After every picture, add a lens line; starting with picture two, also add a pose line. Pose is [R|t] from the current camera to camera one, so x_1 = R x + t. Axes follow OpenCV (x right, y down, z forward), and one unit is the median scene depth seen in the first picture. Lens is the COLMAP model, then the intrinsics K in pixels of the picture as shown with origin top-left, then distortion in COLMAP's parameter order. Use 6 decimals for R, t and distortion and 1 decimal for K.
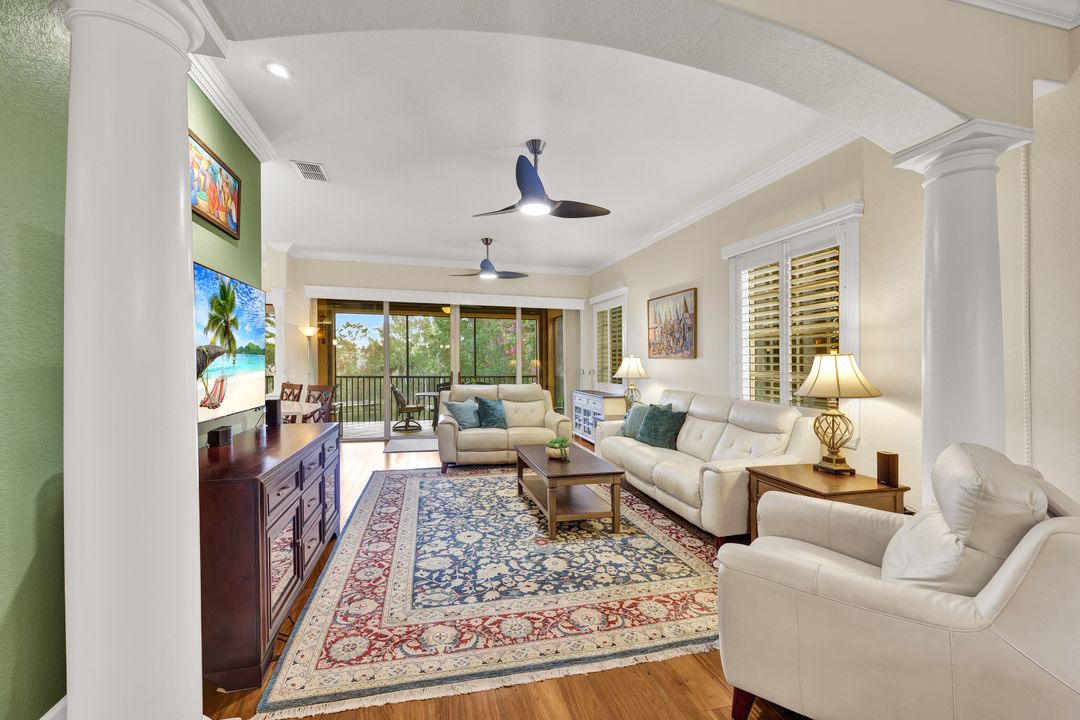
lens RADIAL K [[430.8, 0, 534.8], [0, 430.8, 368.6], [0, 0, 1]] dist [0.000184, 0.000701]
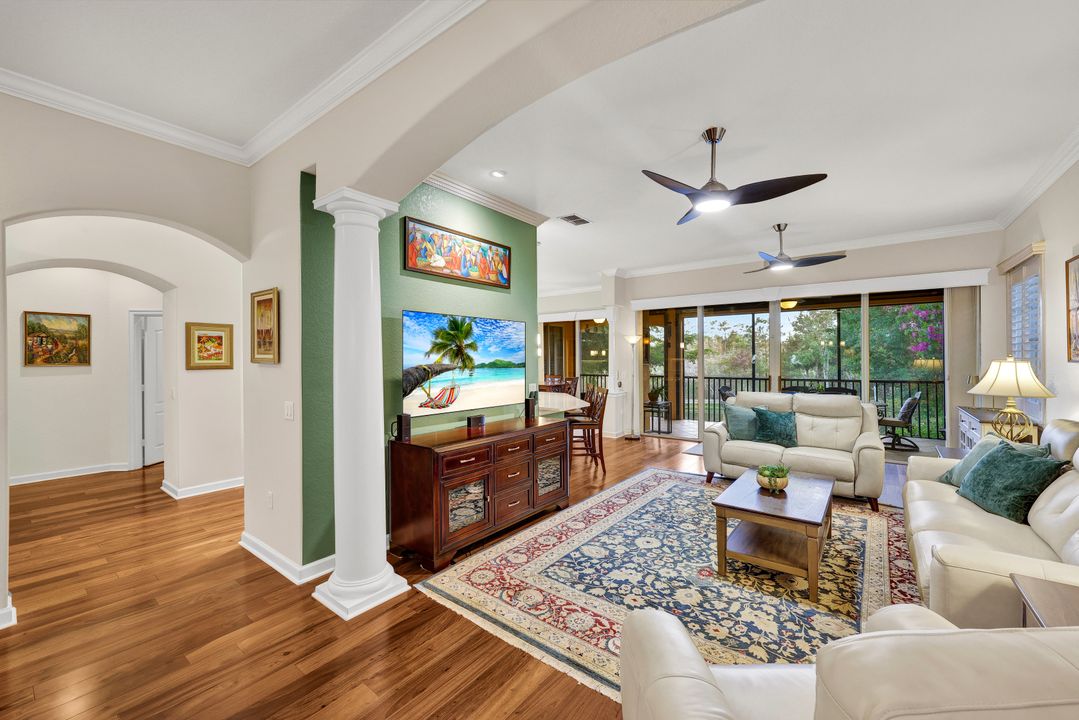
lens RADIAL K [[430.4, 0, 545.9], [0, 430.4, 371.4], [0, 0, 1]] dist [0.000184, 0.000701]
pose [[0.625211, 0.012125, -0.780362, 0.419507], [0.000569, 0.999872, 0.015992, -0.032884], [0.780456, -0.010442, 0.625124, 0.136988]]
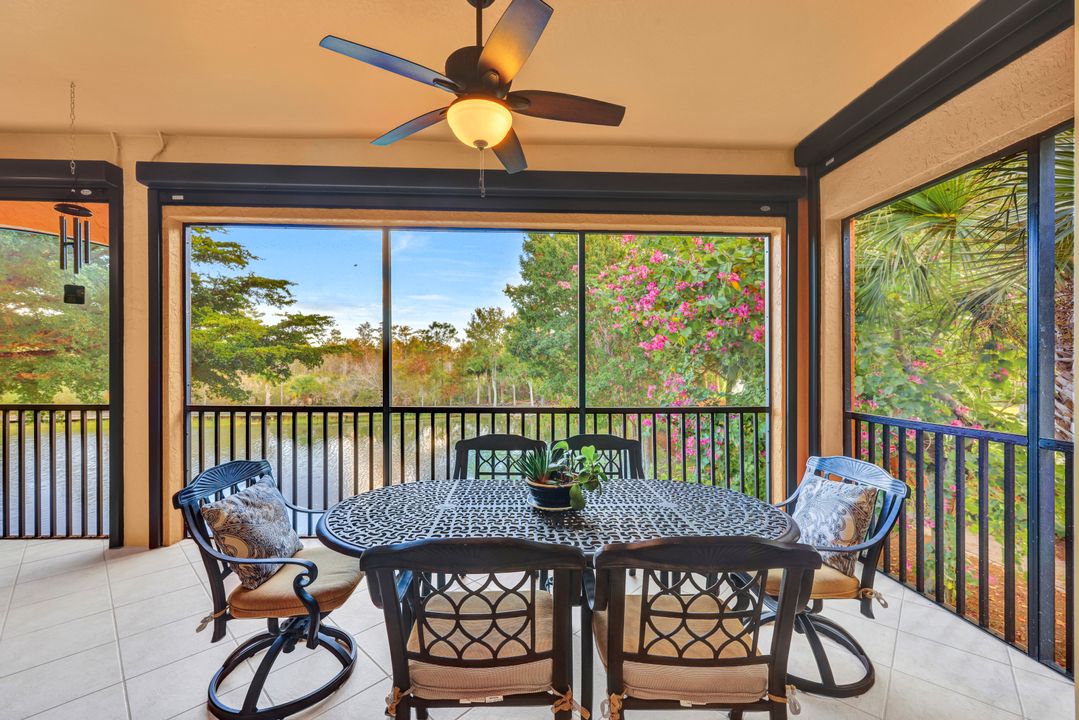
lens RADIAL K [[430.4, 0, 525.8], [0, 430.4, 366.5], [0, 0, 1]] dist [0.000184, 0.000701]
pose [[0.972545, 0.003393, -0.232692, -0.290420], [-0.006010, 0.999926, -0.010537, -0.031156], [0.232639, 0.011646, 0.972493, 1.846198]]
